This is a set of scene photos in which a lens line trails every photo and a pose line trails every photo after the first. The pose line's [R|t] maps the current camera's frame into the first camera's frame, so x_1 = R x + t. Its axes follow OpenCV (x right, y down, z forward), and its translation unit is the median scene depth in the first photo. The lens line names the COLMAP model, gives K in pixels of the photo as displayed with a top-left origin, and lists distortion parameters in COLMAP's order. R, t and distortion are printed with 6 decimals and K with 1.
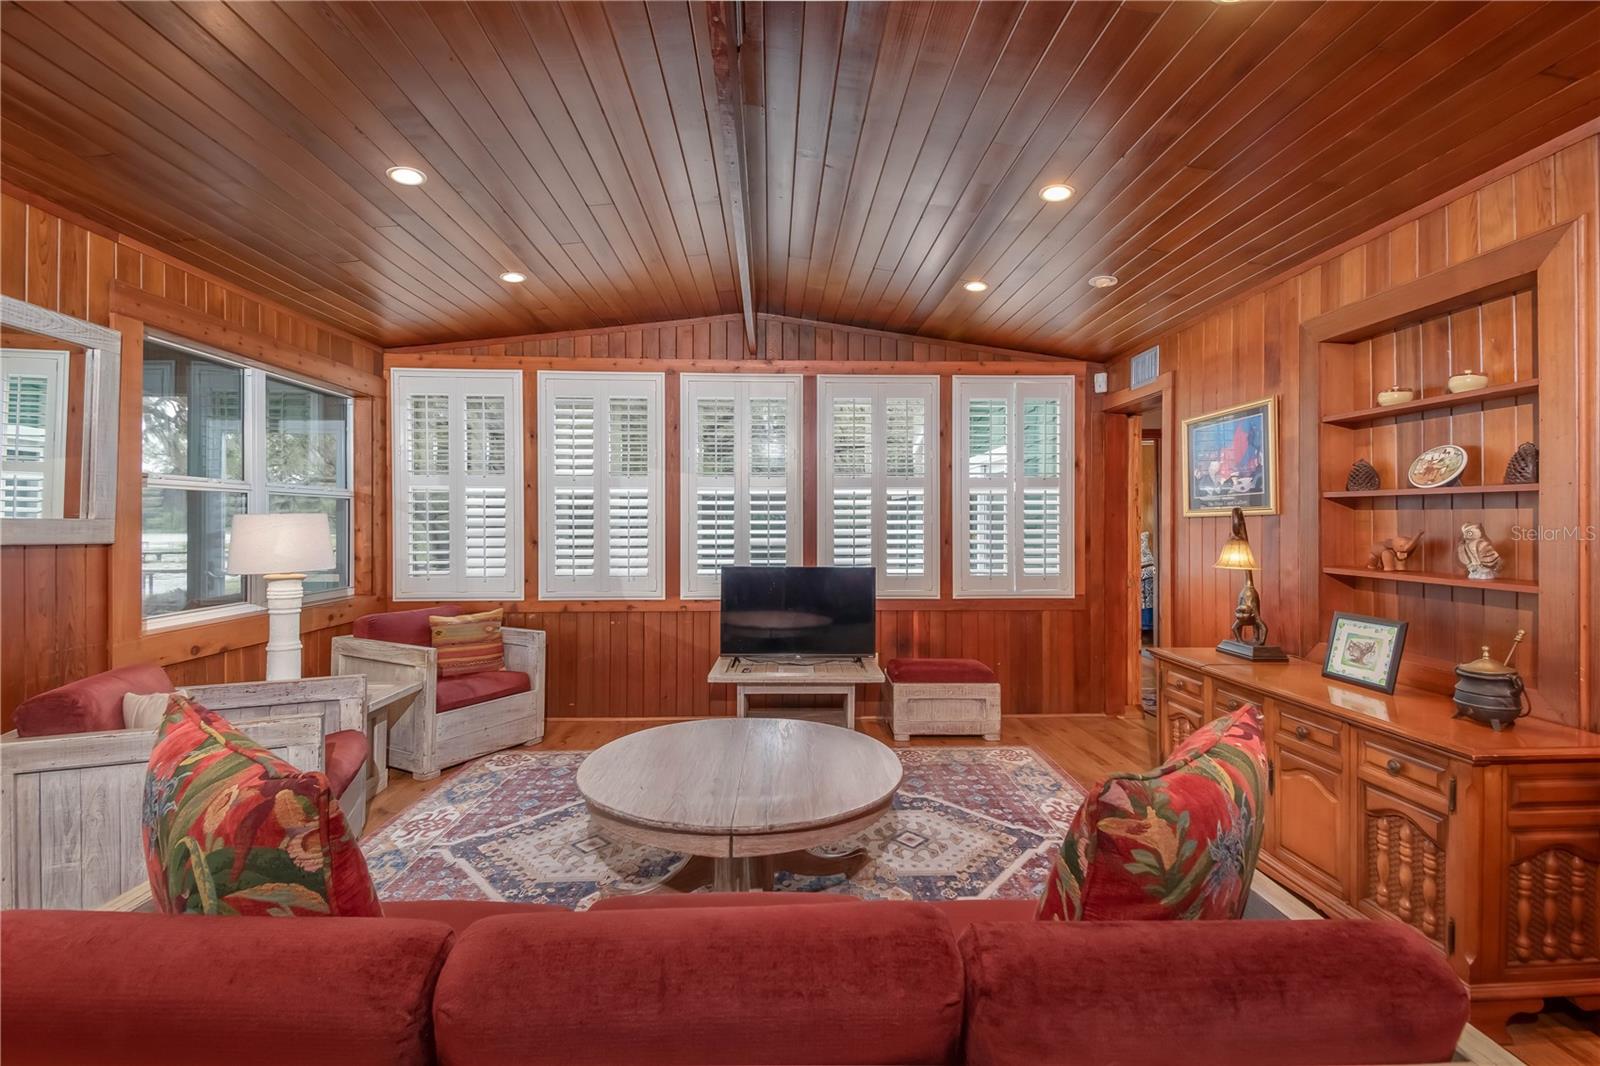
lens RADIAL K [[703.8, 0, 801.8], [0, 703.8, 518.2], [0, 0, 1]] dist [0.034663, -0.016110]
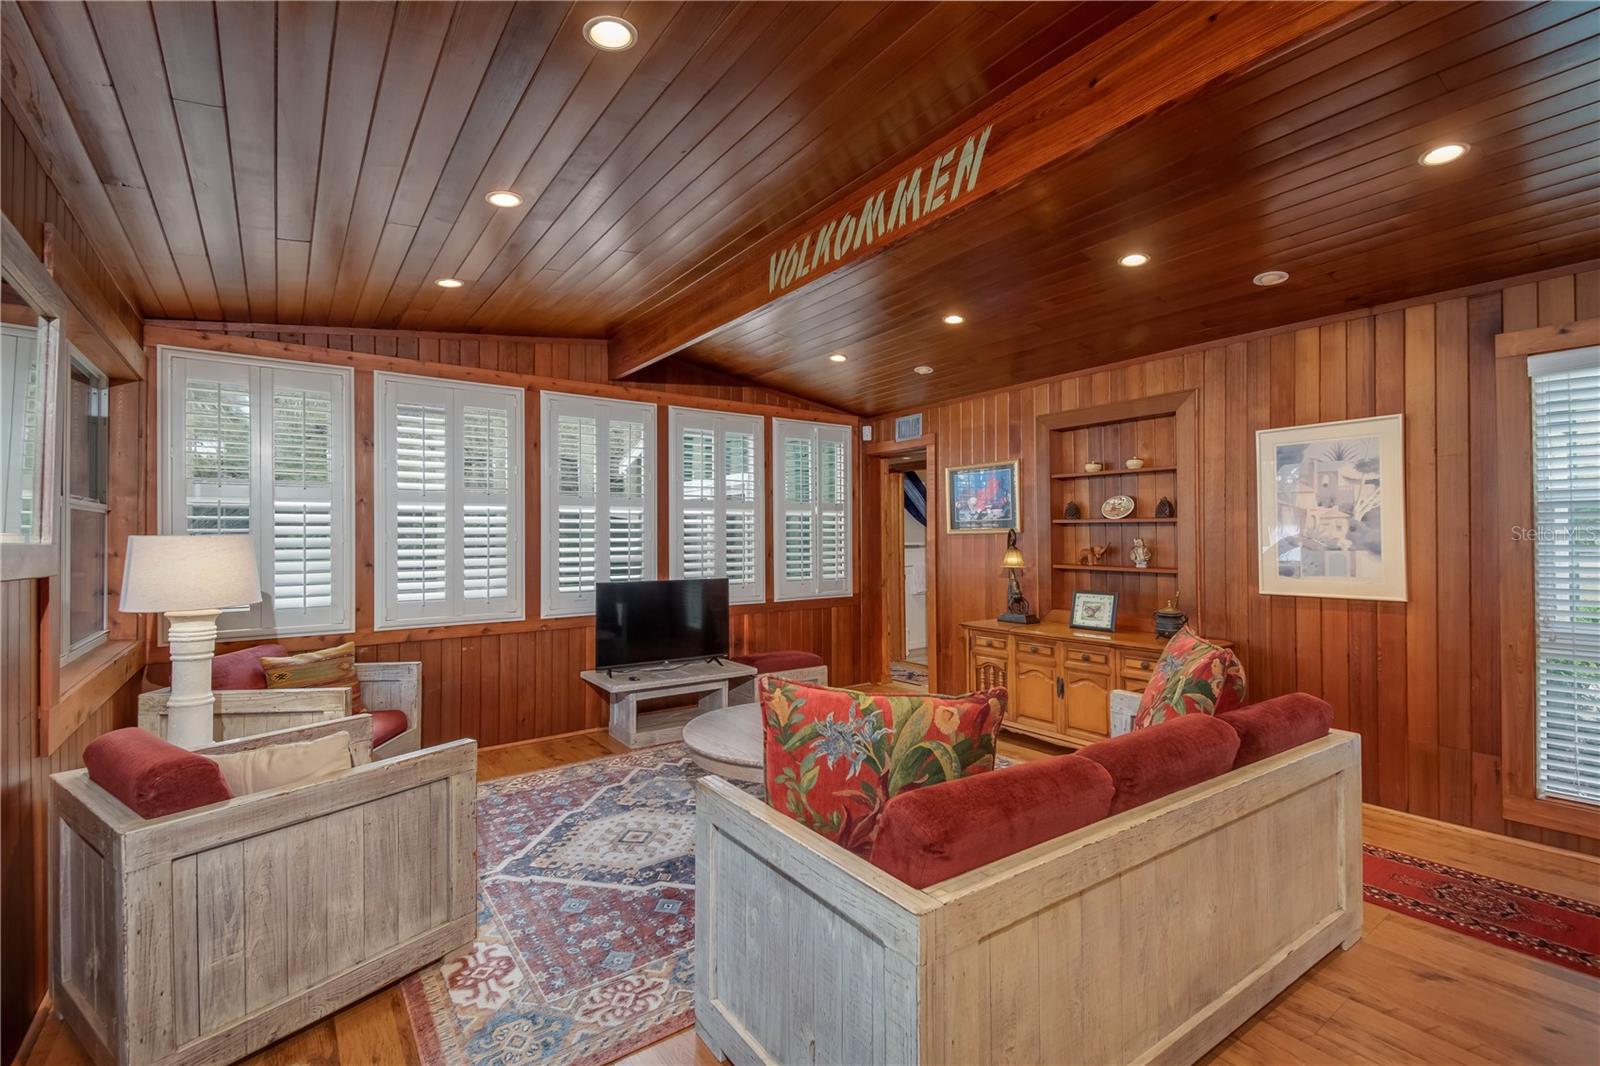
lens RADIAL K [[712.4, 0, 797.6], [0, 712.4, 523.6], [0, 0, 1]] dist [0.034750, -0.000270]
pose [[0.831920, 0.005152, 0.554872, -0.498170], [0.002687, 0.999908, -0.013312, -0.004598], [-0.554889, 0.012566, 0.831829, -0.044557]]
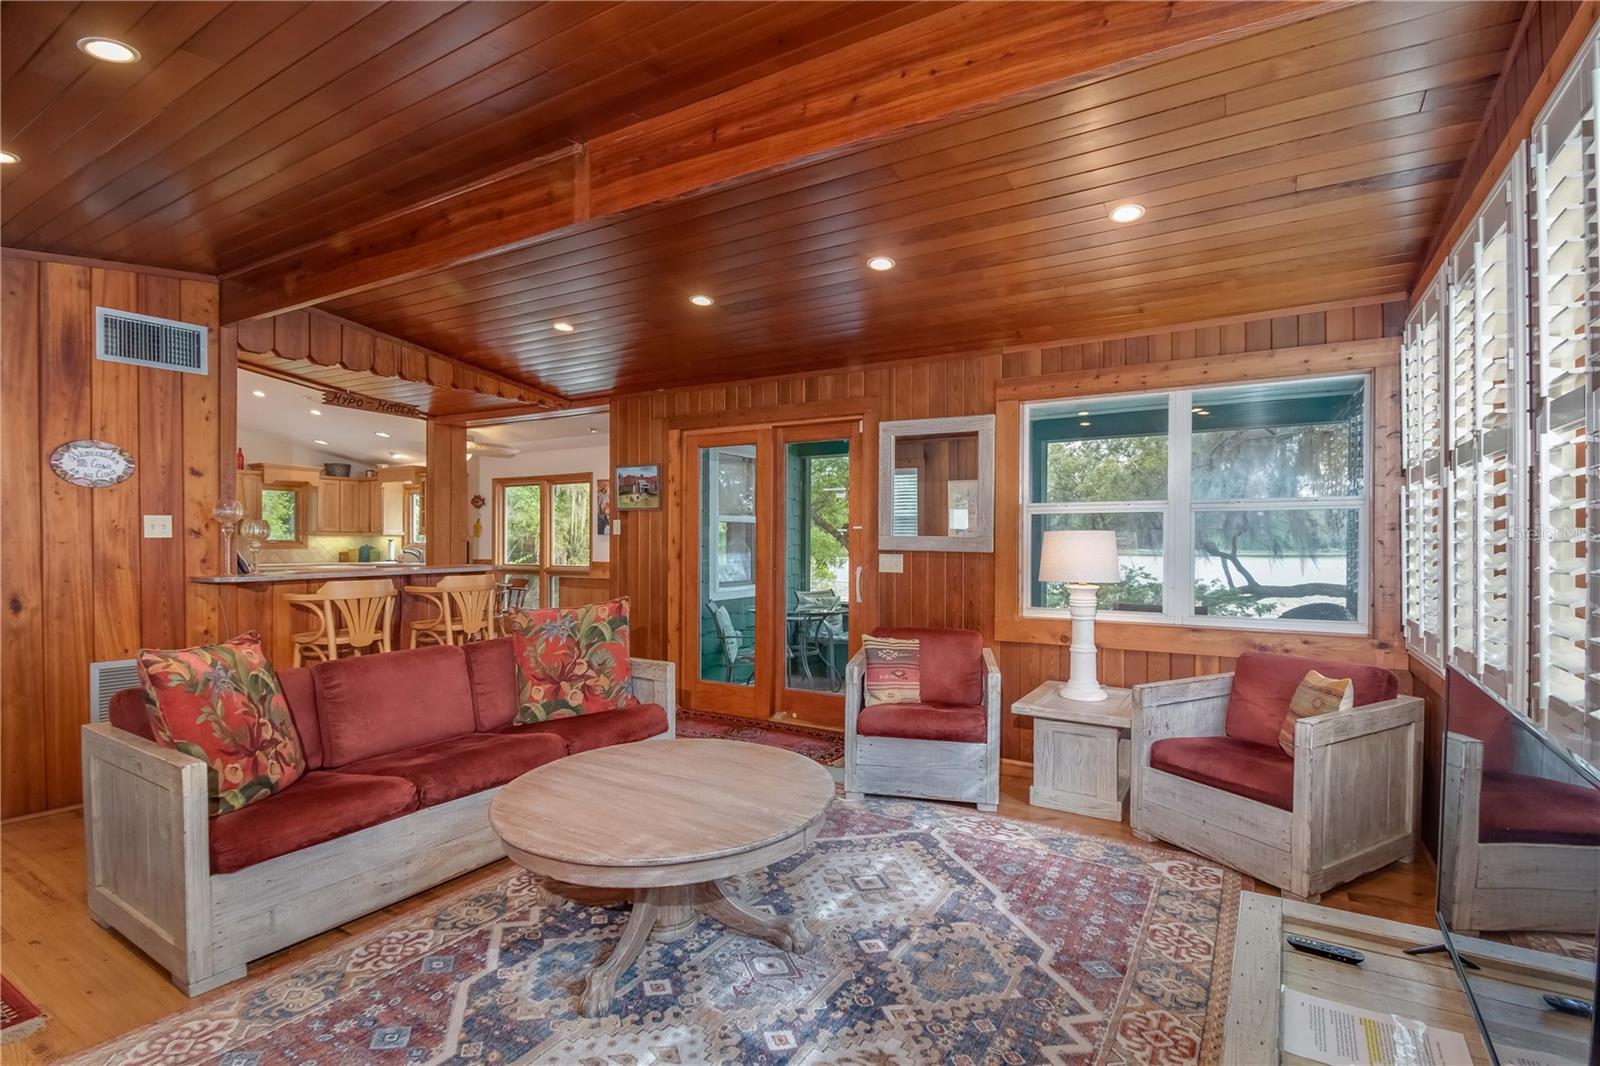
lens RADIAL K [[739.5, 0, 805.3], [0, 739.5, 543.6], [0, 0, 1]] dist [0.000938, -0.000134]
pose [[-0.545404, -0.002795, -0.838168, 0.396480], [0.000057, 0.999994, -0.003372, 0.014141], [0.838173, -0.001887, -0.545401, 1.030901]]
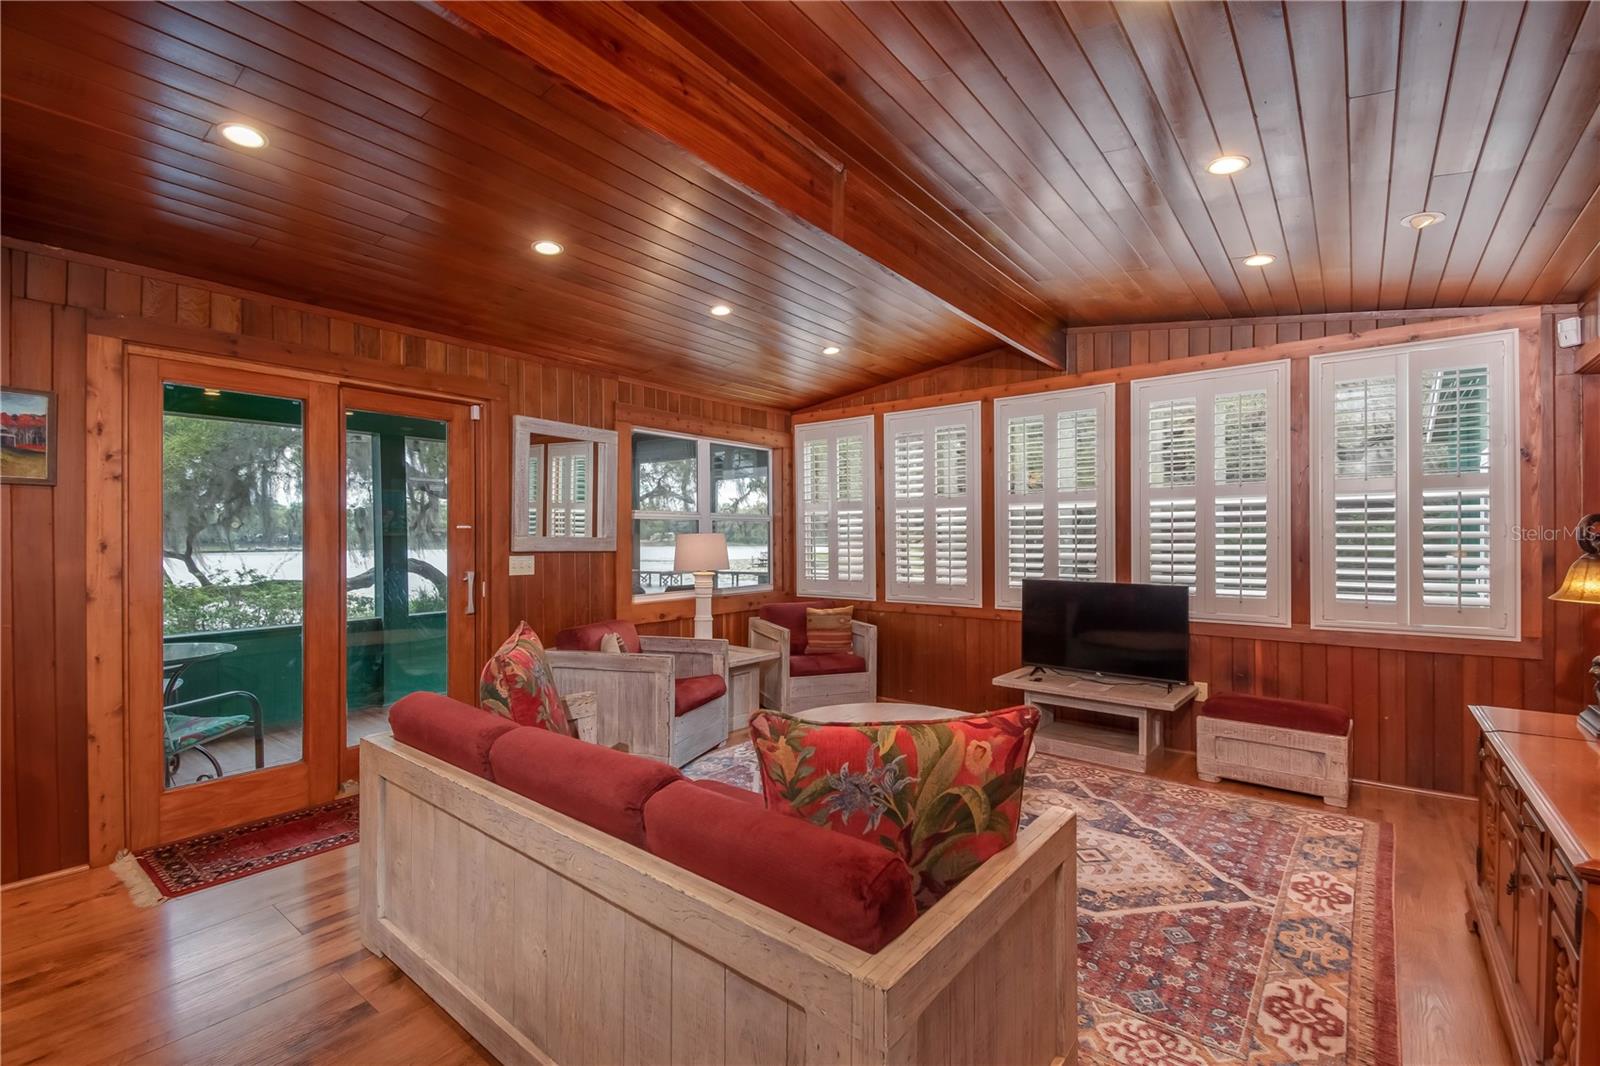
lens RADIAL K [[698.2, 0, 800.0], [0, 698.2, 533.0], [0, 0, 1]] dist [0.048887, -0.032120]
pose [[0.757311, -0.008175, -0.653003, 0.351680], [0.008993, 0.999957, -0.002089, -0.001172], [0.652992, -0.004290, 0.757353, -0.013483]]
